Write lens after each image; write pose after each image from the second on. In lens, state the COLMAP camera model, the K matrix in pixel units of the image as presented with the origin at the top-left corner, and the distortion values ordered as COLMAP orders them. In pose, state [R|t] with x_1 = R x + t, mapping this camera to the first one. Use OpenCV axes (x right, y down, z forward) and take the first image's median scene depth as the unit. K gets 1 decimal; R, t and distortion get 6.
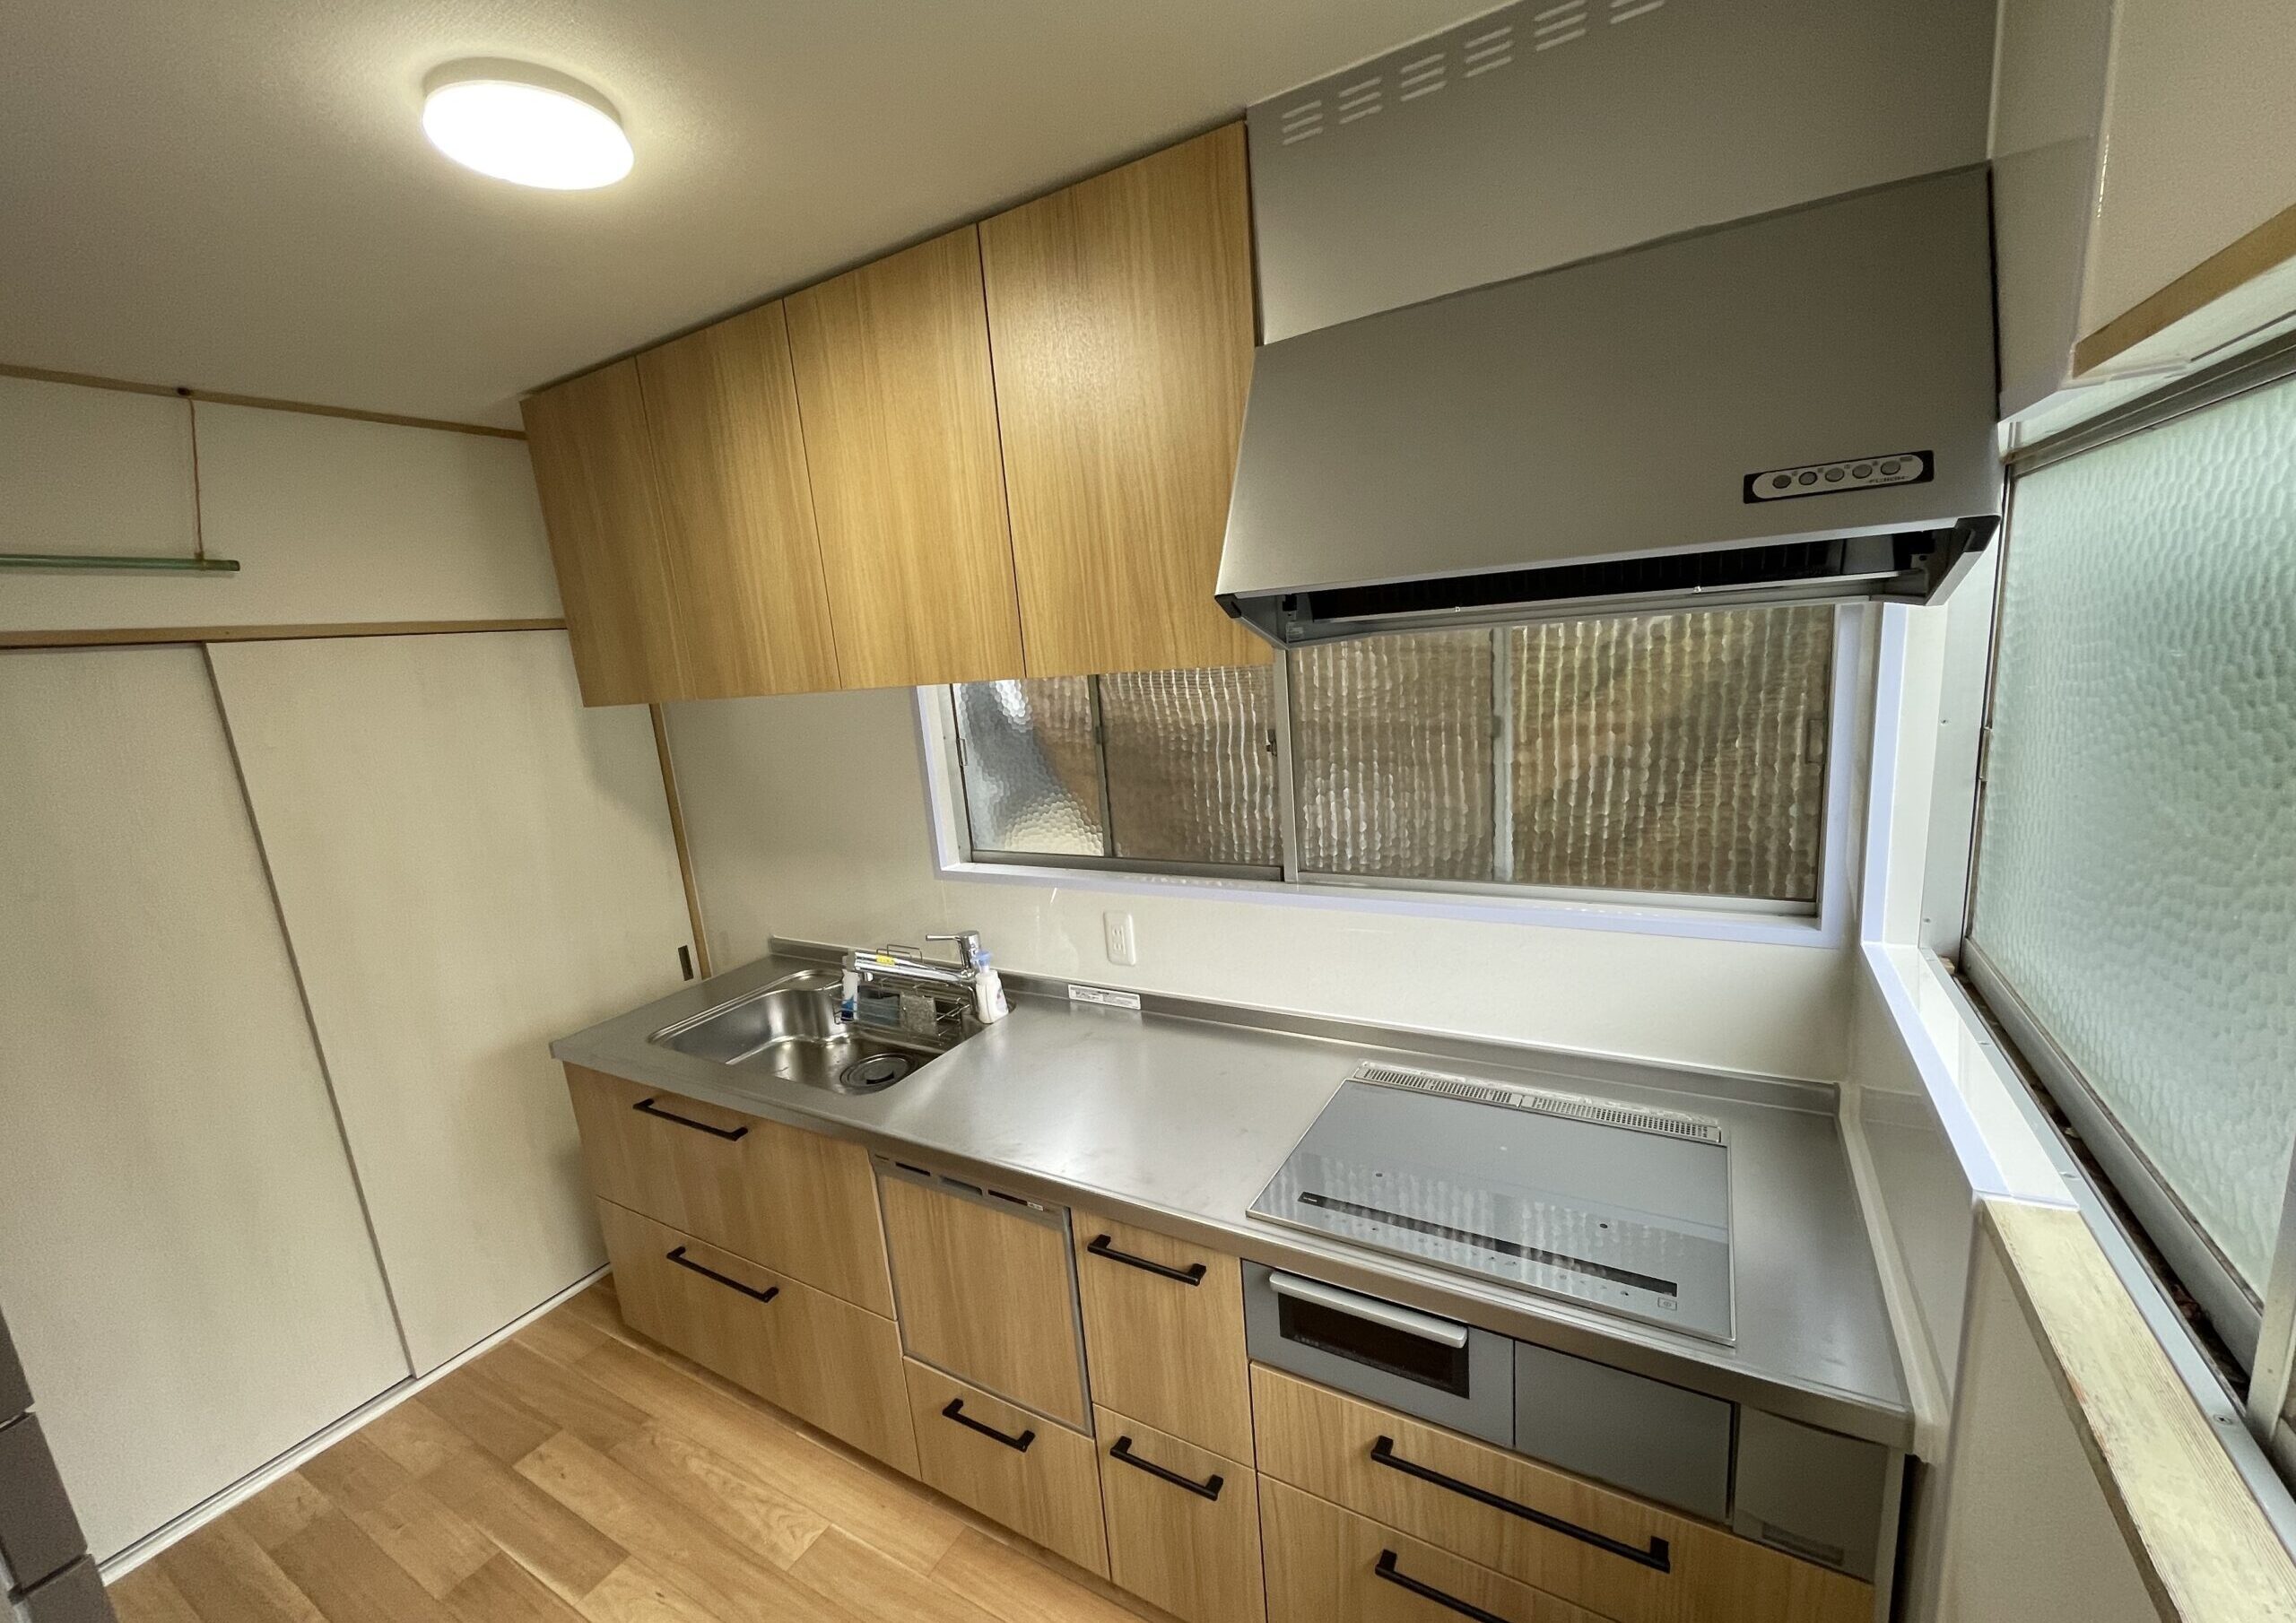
lens RADIAL K [[920.1, 0, 1148.0], [0, 920.1, 811.5], [0, 0, 1]] dist [0.000001, -0.000042]
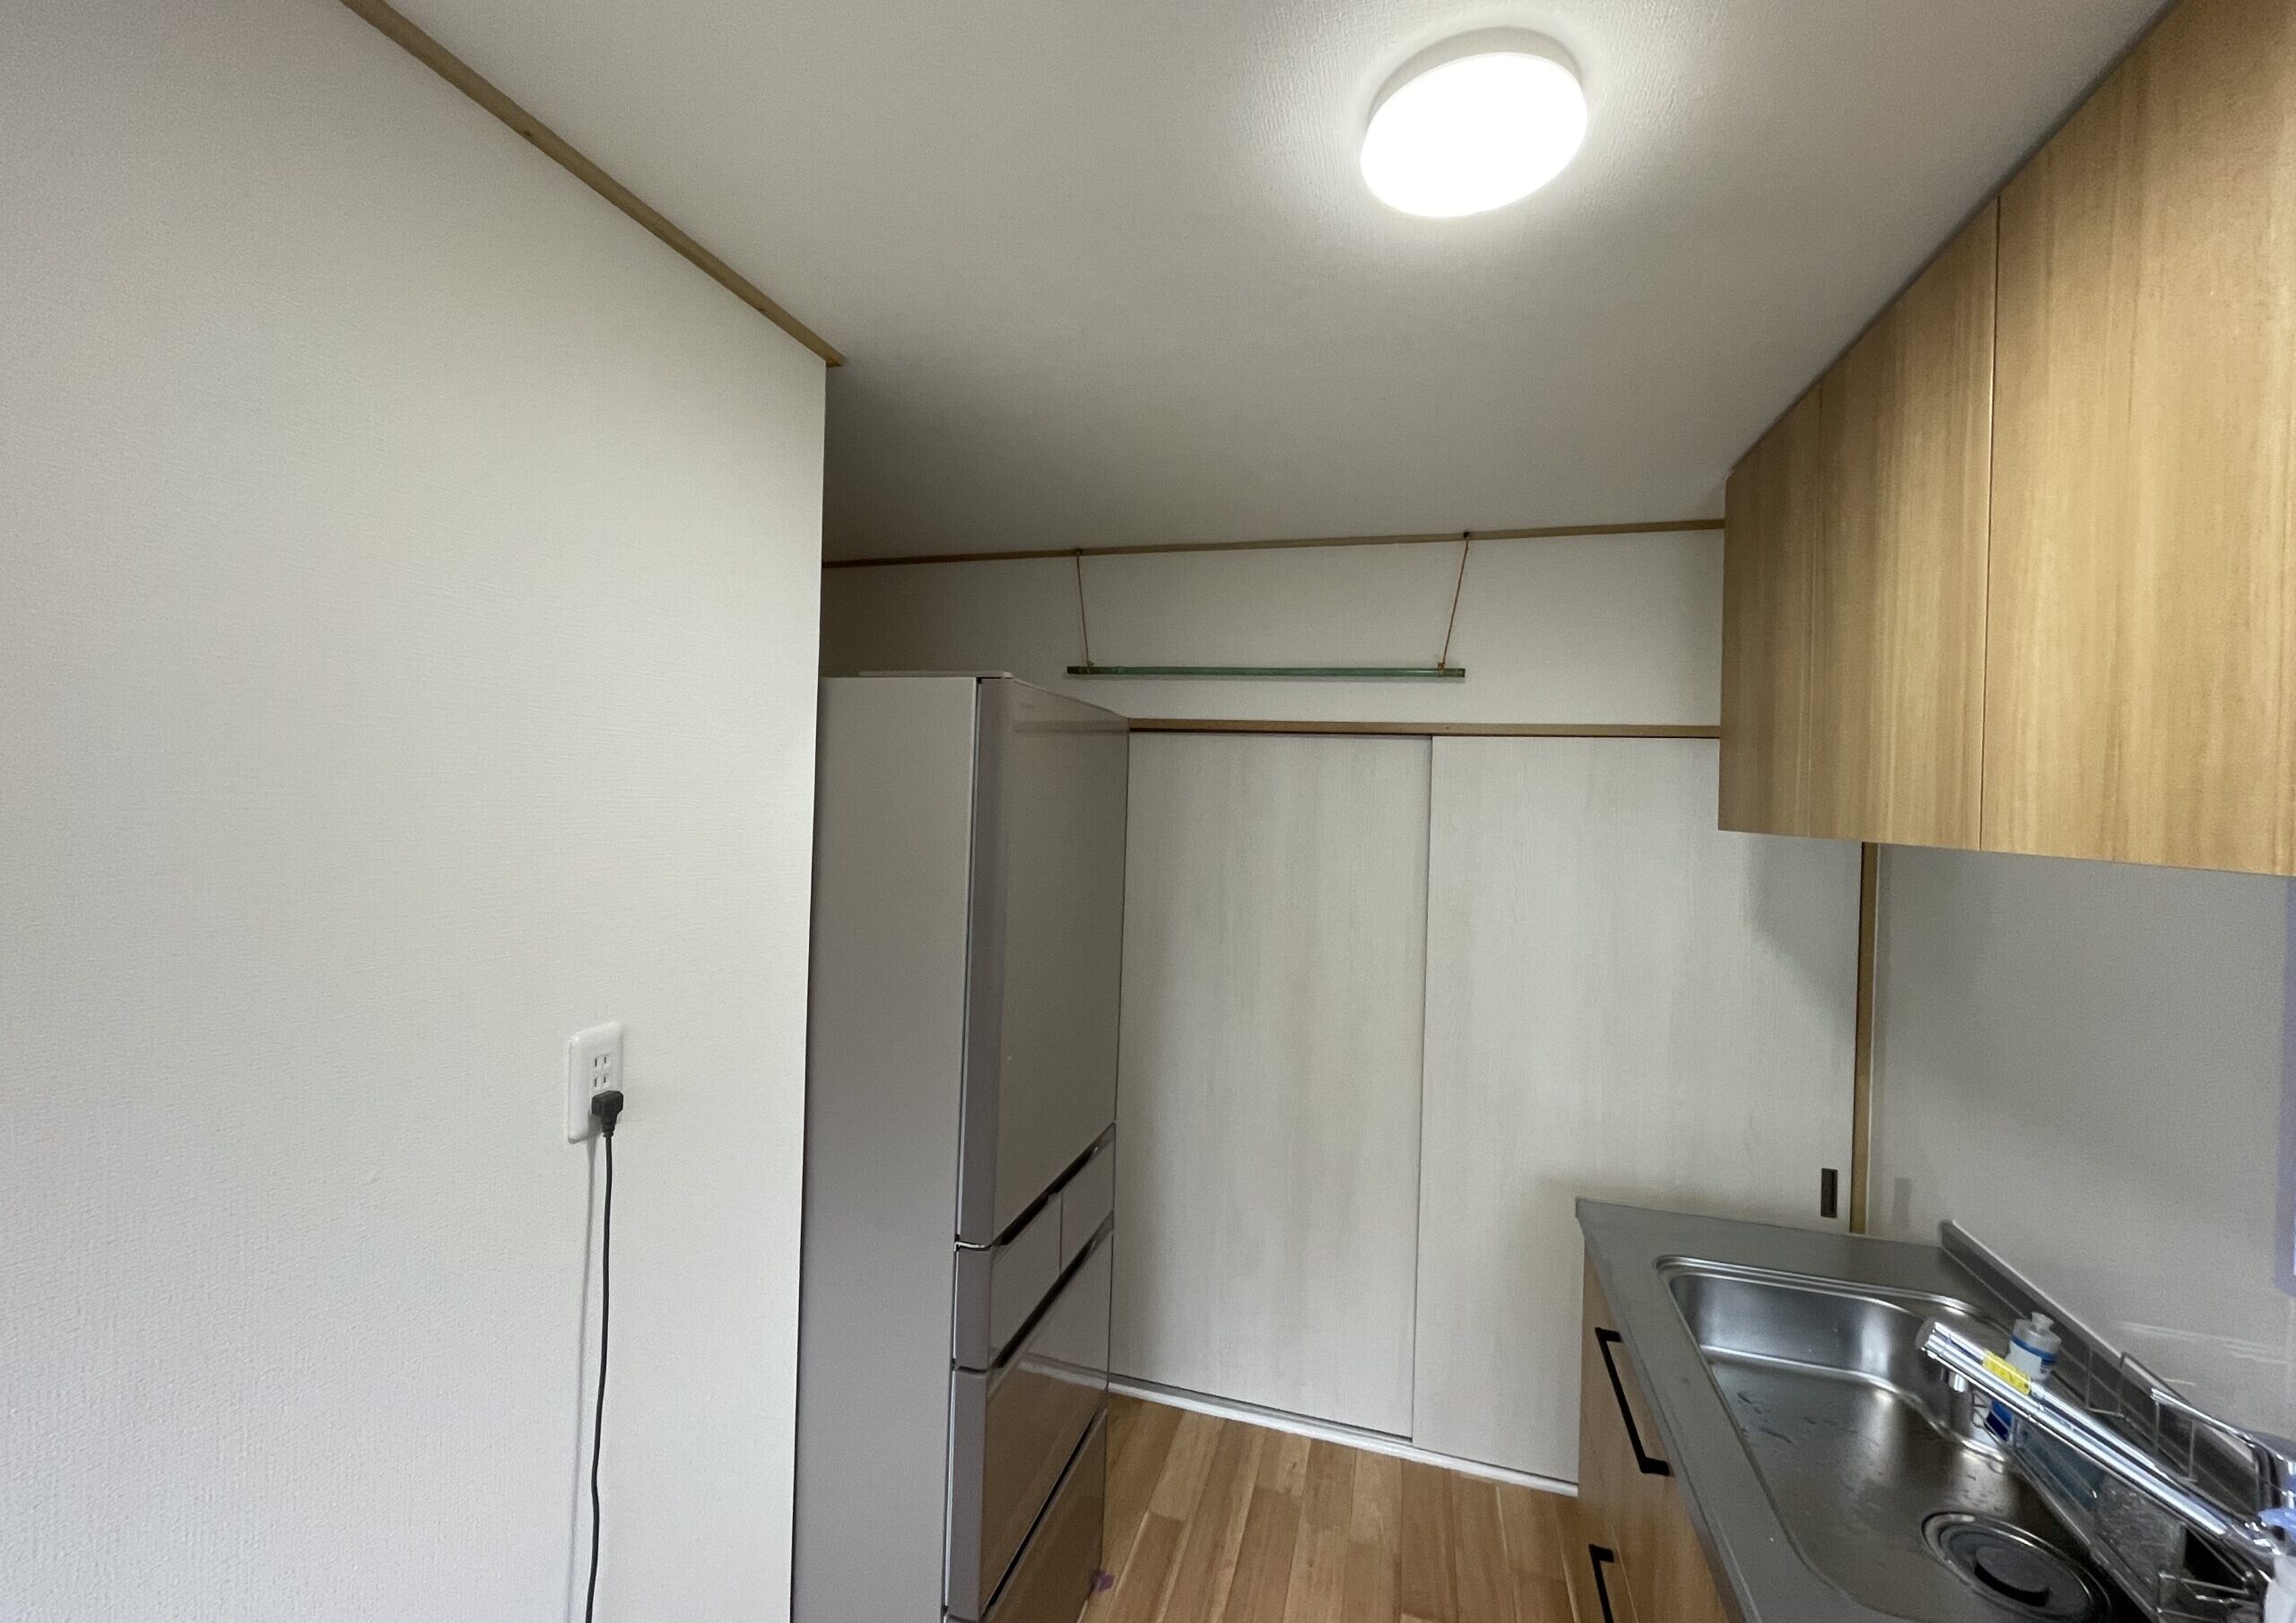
lens RADIAL K [[919.7, 0, 1175.5], [0, 919.7, 798.0], [0, 0, 1]] dist [-0.012399, -0.000120]
pose [[0.249204, 0.094680, -0.963812, 0.062735], [-0.241595, 0.969823, 0.032803, -0.061957], [0.937832, 0.224678, 0.264558, 0.381745]]
